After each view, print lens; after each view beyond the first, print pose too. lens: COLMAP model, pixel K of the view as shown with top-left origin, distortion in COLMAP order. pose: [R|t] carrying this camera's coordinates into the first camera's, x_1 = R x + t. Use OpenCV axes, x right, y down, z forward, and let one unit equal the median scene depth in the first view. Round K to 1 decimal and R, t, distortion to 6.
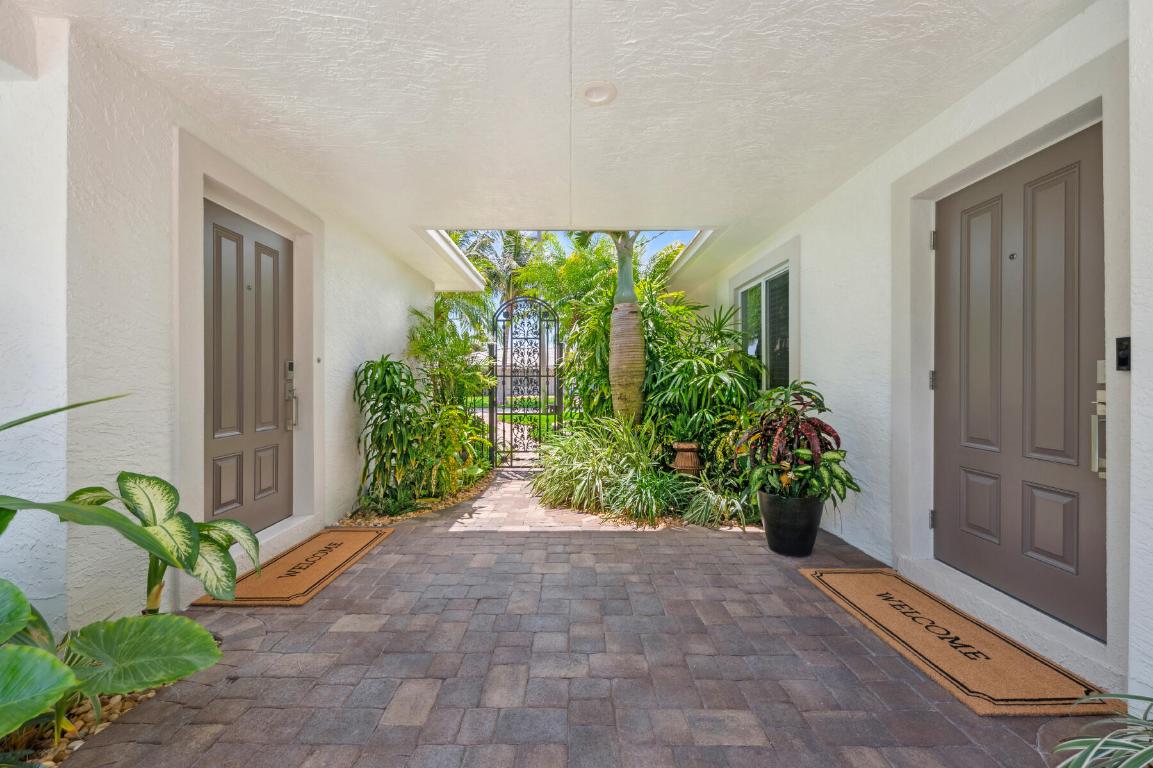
lens RADIAL K [[432.0, 0, 572.6], [0, 432.0, 387.4], [0, 0, 1]] dist [0.008084, -0.000315]
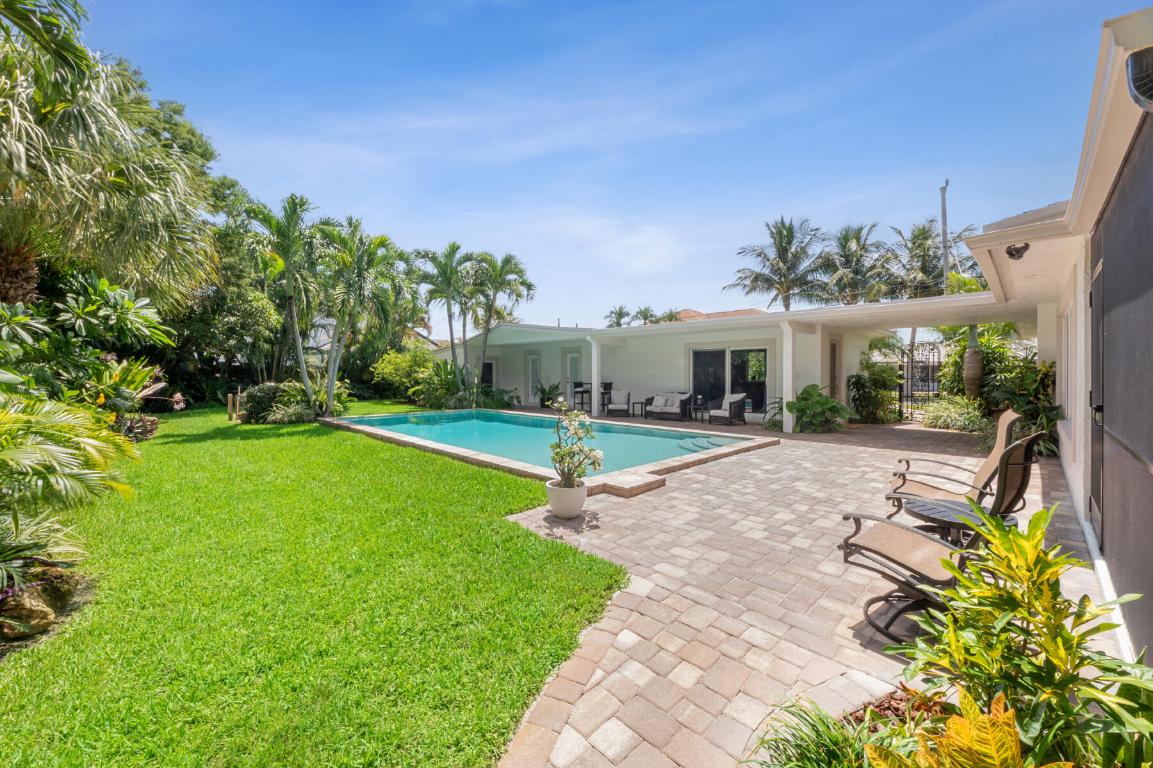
lens RADIAL K [[444.1, 0, 576.5], [0, 444.1, 384.0], [0, 0, 1]] dist [0.026468, -0.000028]
pose [[0.690489, 0.009611, -0.723279, 0.417352], [-0.003349, 0.999943, 0.010090, -0.019073], [0.723335, -0.004545, 0.690482, -2.238700]]
